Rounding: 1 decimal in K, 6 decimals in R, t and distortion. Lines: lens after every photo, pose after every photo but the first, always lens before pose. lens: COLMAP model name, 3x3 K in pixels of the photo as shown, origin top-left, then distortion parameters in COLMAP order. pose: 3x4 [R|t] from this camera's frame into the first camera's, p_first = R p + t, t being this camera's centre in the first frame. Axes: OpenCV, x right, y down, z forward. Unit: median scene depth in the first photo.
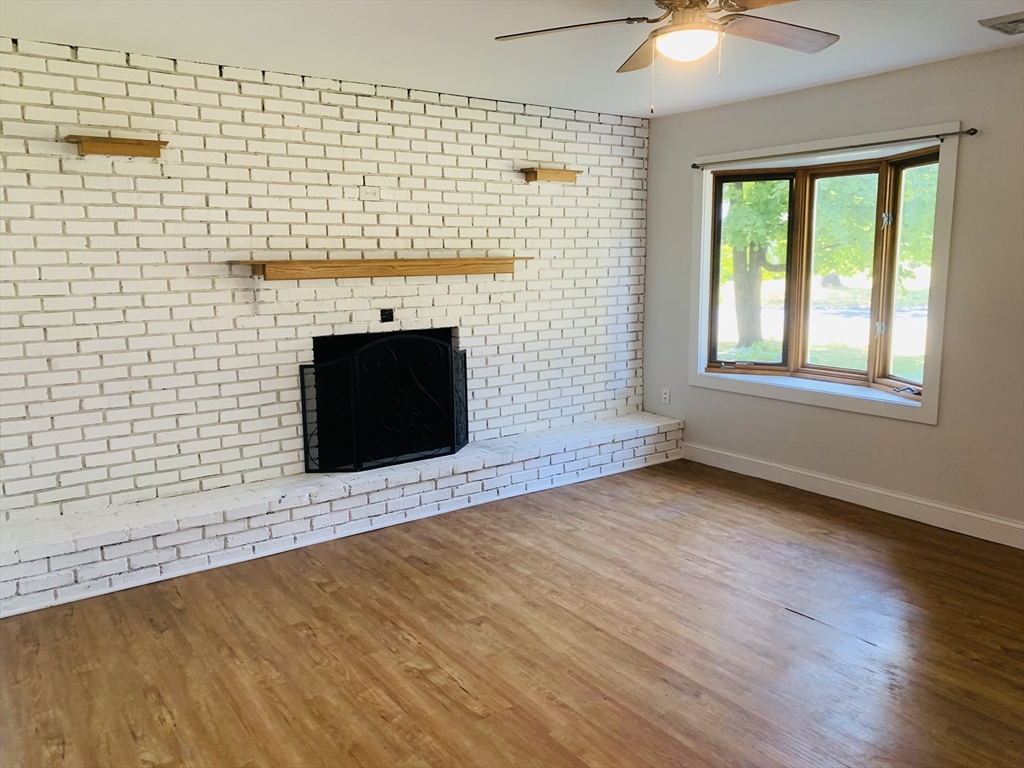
lens RADIAL K [[785.0, 0, 512.0], [0, 785.0, 384.0], [0, 0, 1]] dist [0.023922, -0.049379]
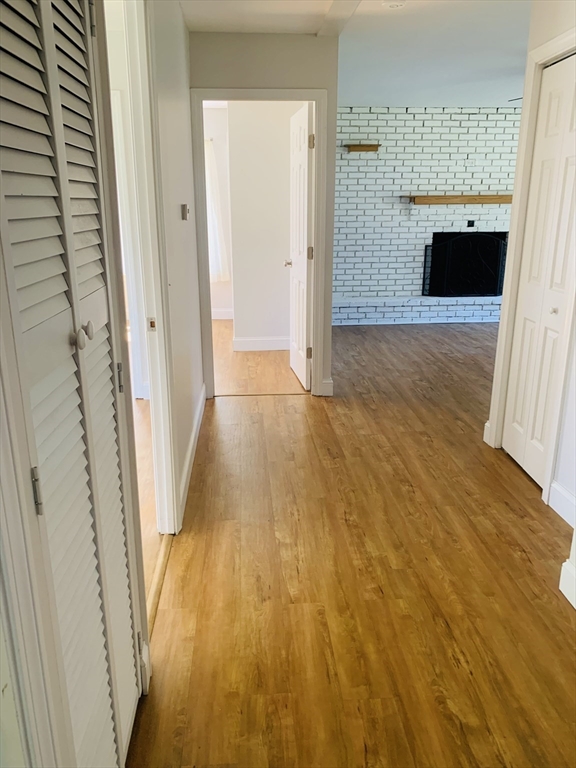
lens RADIAL K [[588.8, 0, 275.6], [0, 588.8, 386.0], [0, 0, 1]] dist [0.023922, -0.049379]
pose [[0.843286, 0.163836, -0.511885, 0.297221], [-0.091378, 0.982245, 0.163843, 0.135746], [0.529640, -0.091392, 0.843285, -0.677458]]
